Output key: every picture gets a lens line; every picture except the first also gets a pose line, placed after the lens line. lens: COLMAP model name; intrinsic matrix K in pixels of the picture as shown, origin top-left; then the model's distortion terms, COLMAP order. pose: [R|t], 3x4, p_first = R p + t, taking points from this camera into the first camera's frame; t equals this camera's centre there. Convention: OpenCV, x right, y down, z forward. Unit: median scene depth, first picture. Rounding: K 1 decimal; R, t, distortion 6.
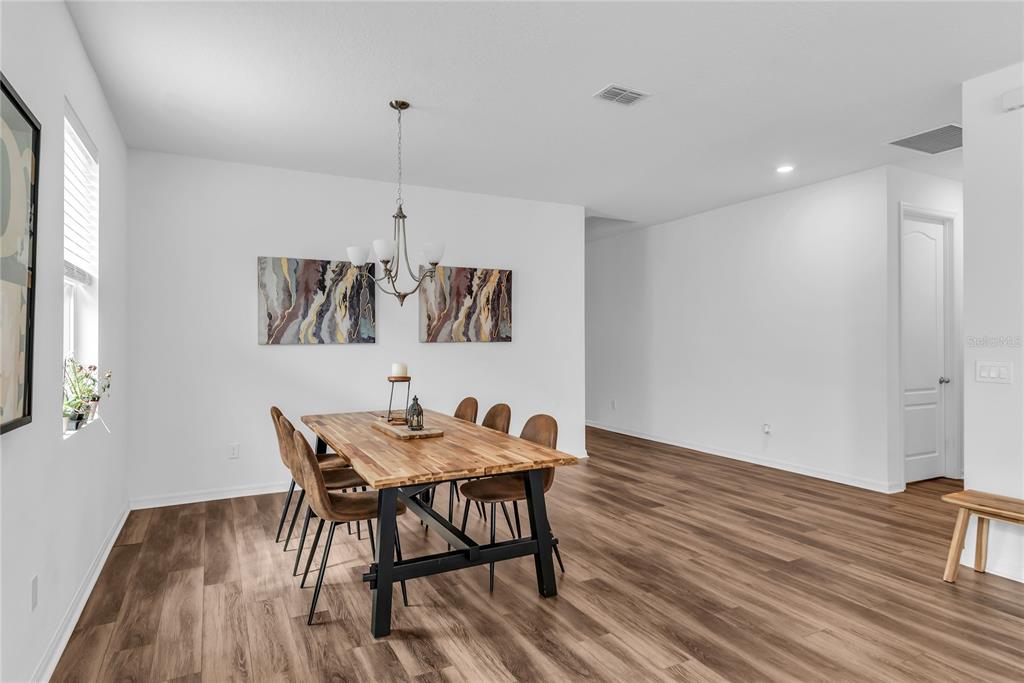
lens RADIAL K [[570.4, 0, 510.8], [0, 570.4, 338.6], [0, 0, 1]] dist [0.005480, -0.000305]
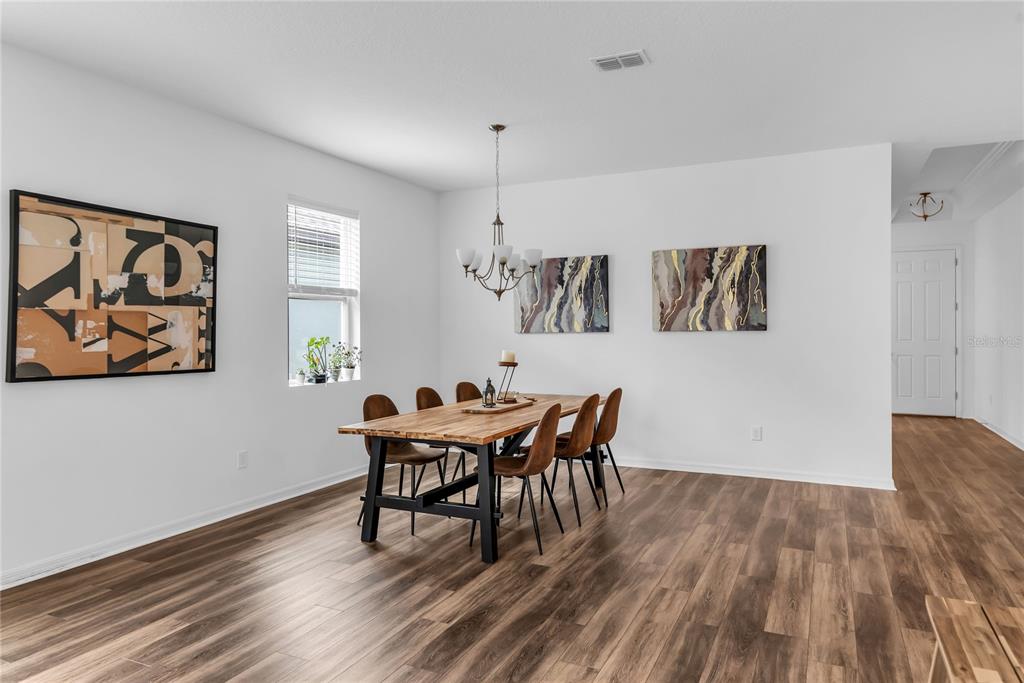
lens RADIAL K [[654.5, 0, 528.0], [0, 654.5, 333.0], [0, 0, 1]] dist [-0.000361, 0.000649]
pose [[0.612346, 0.002384, -0.790587, 0.805786], [0.006949, 0.999941, 0.008398, -0.001855], [0.790560, -0.010636, 0.612293, 0.208290]]
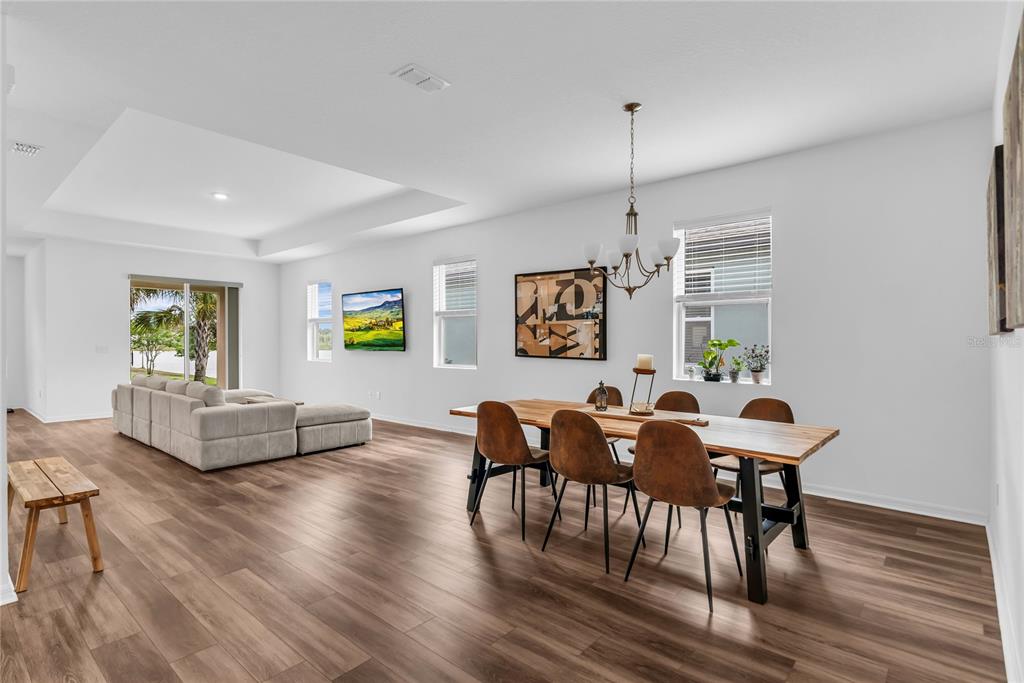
lens RADIAL K [[514.6, 0, 512.0], [0, 514.6, 341.5], [0, 0, 1]] dist [0.000776, -0.000159]
pose [[-0.931420, 0.002202, -0.363939, 0.322044], [0.002402, 0.999997, -0.000096, 0.018587], [0.363938, -0.000963, -0.931423, 1.623727]]
